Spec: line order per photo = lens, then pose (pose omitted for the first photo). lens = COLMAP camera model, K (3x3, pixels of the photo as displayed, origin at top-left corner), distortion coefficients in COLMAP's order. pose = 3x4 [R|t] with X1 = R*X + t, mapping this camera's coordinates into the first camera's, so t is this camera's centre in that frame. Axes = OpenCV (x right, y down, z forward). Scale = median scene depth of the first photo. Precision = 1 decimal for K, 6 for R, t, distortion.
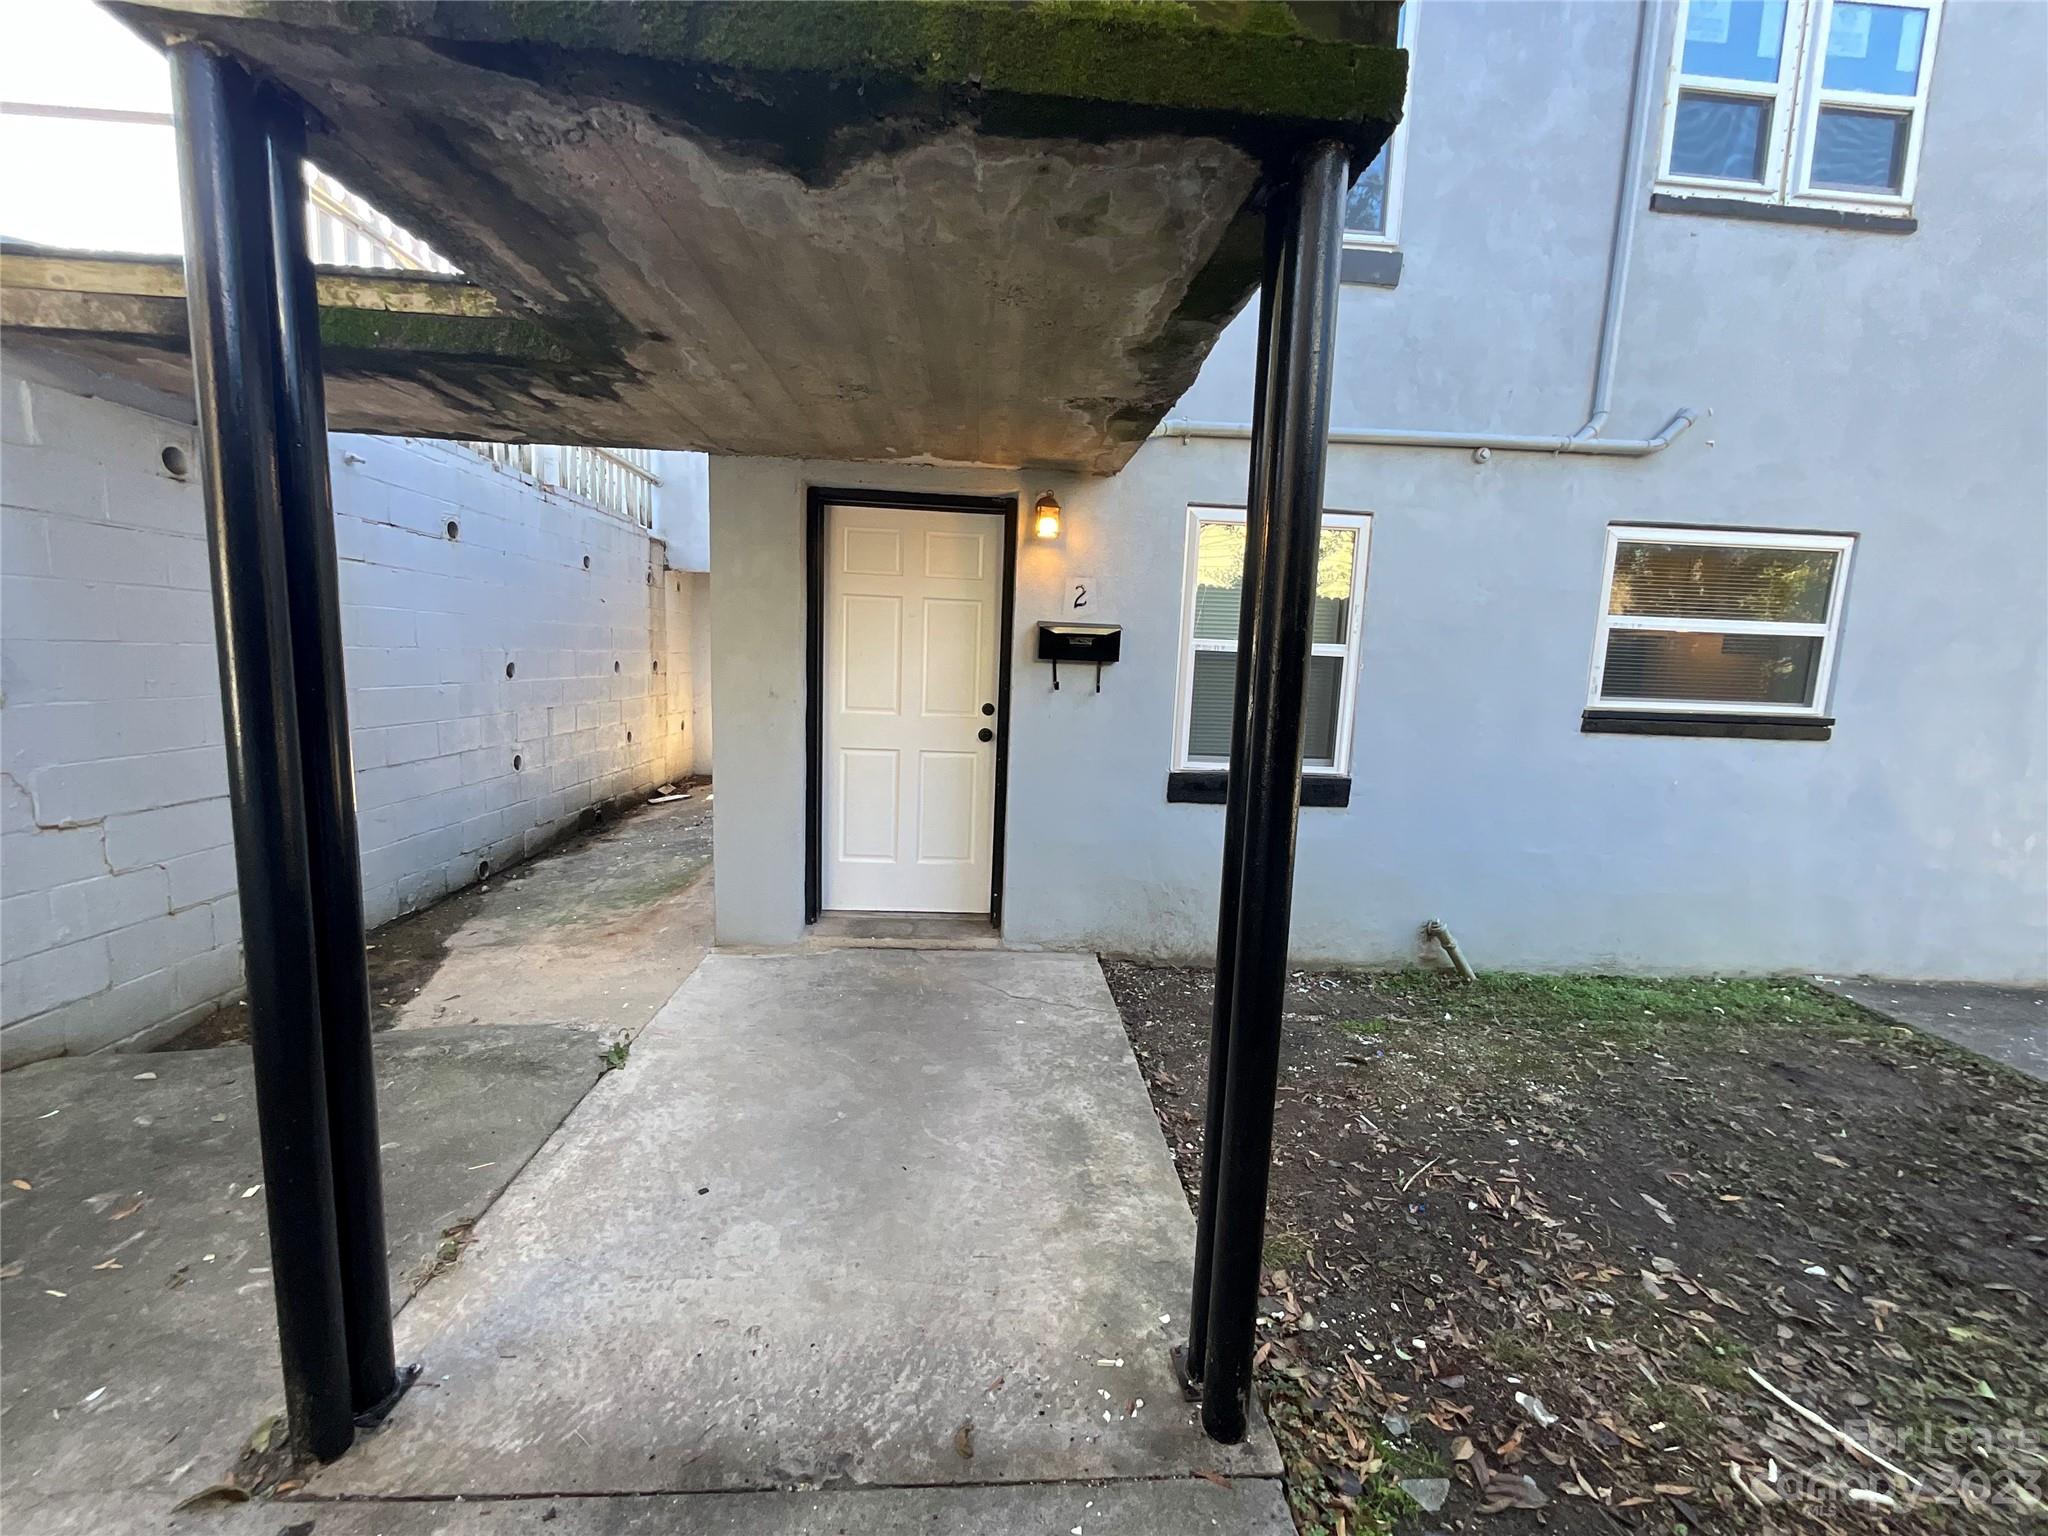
lens RADIAL K [[848.2, 0, 1027.5], [0, 848.2, 768.8], [0, 0, 1]] dist [-0.003944, -0.000090]
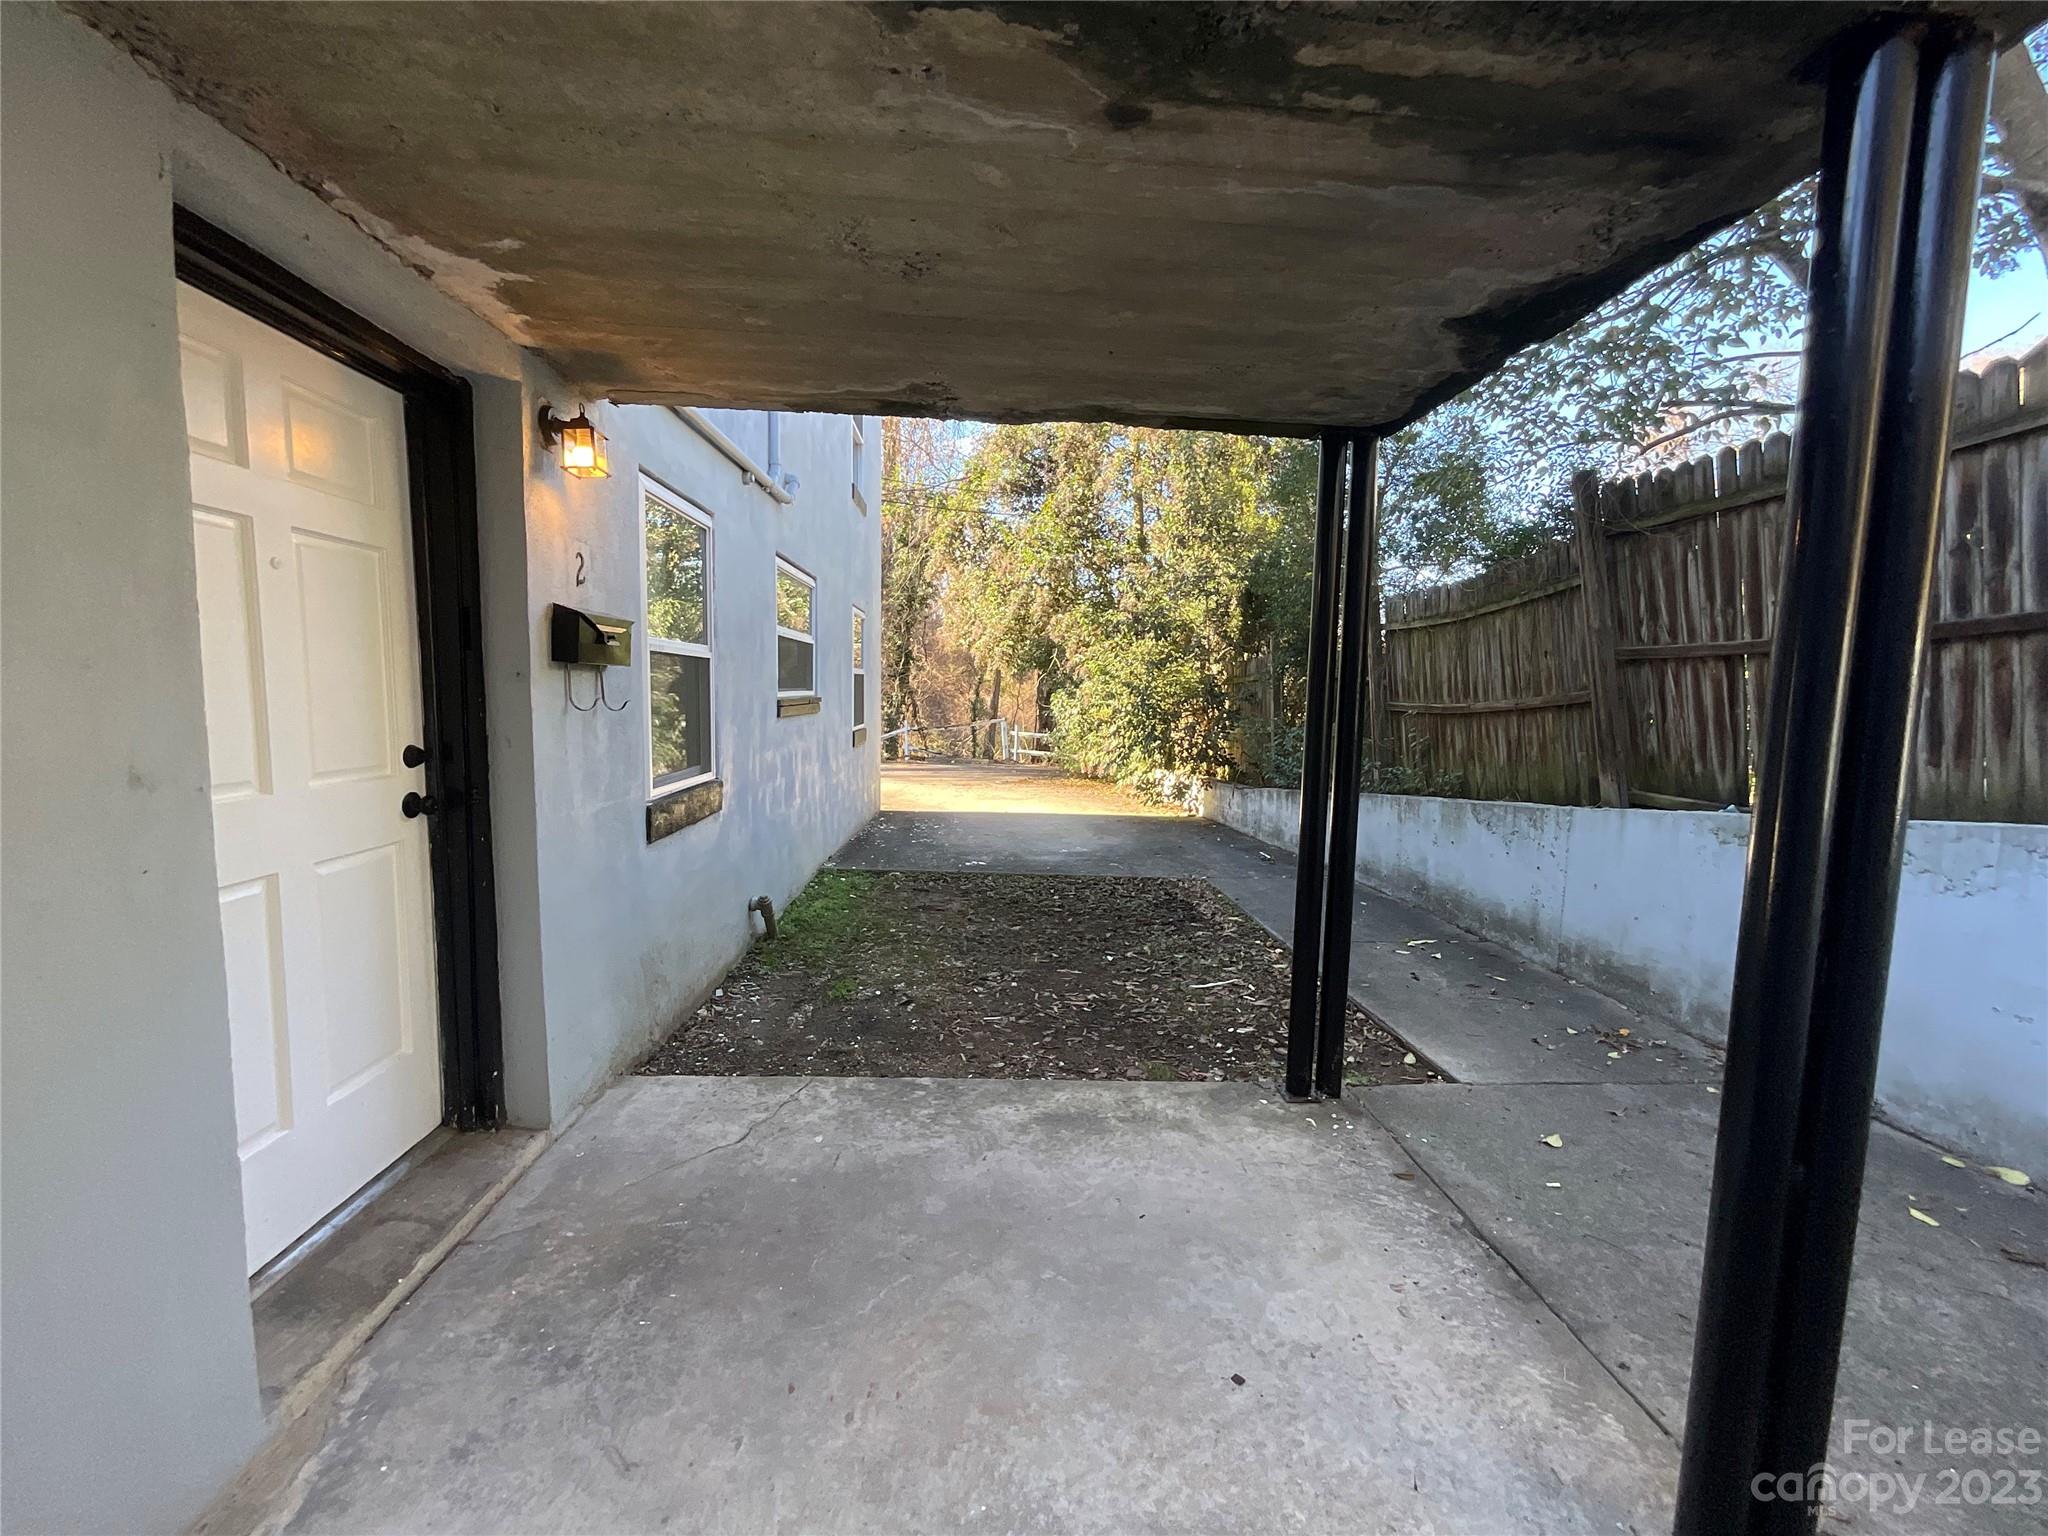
lens RADIAL K [[848.2, 0, 1027.5], [0, 848.2, 768.8], [0, 0, 1]] dist [-0.003944, -0.000090]
pose [[-0.017538, -0.131422, 0.991171, -0.895847], [0.108137, 0.985260, 0.132551, -0.140736], [-0.993981, 0.109507, -0.003068, 0.951565]]
